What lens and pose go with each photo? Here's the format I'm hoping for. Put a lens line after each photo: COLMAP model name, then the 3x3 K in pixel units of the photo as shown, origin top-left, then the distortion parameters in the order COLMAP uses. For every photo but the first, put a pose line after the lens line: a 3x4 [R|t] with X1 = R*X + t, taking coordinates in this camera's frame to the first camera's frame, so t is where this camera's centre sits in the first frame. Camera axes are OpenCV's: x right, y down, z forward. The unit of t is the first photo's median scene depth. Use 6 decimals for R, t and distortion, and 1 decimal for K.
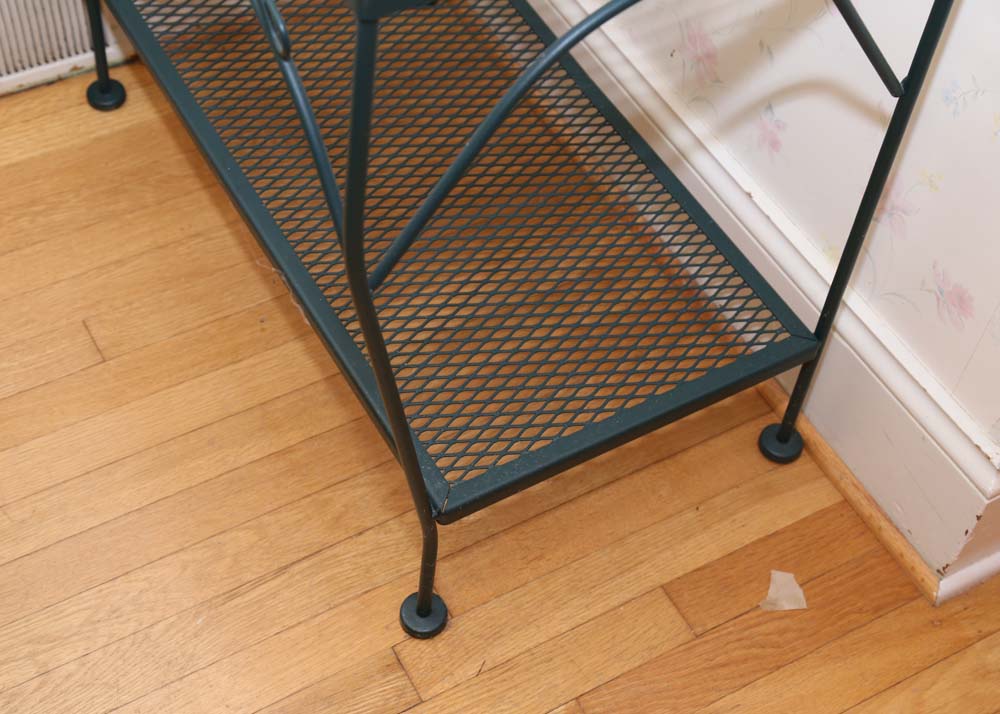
lens RADIAL K [[1572.5, 0, 499.4], [0, 1572.5, 369.5], [0, 0, 1]] dist [0.158055, -0.072108]
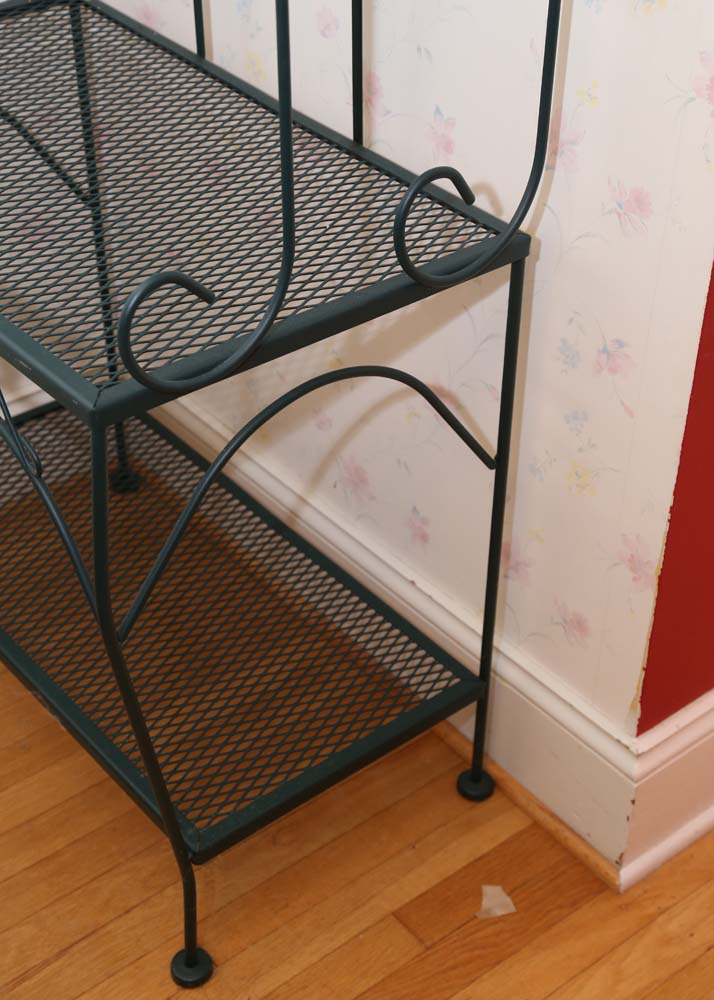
lens RADIAL K [[1659.0, 0, 355.2], [0, 1659.0, 494.7], [0, 0, 1]] dist [0.201407, -0.019041]
pose [[0.986014, -0.133595, 0.099644, -0.006910], [0.155047, 0.954586, -0.254415, 0.154170], [-0.061130, 0.266306, 0.961948, -0.275997]]
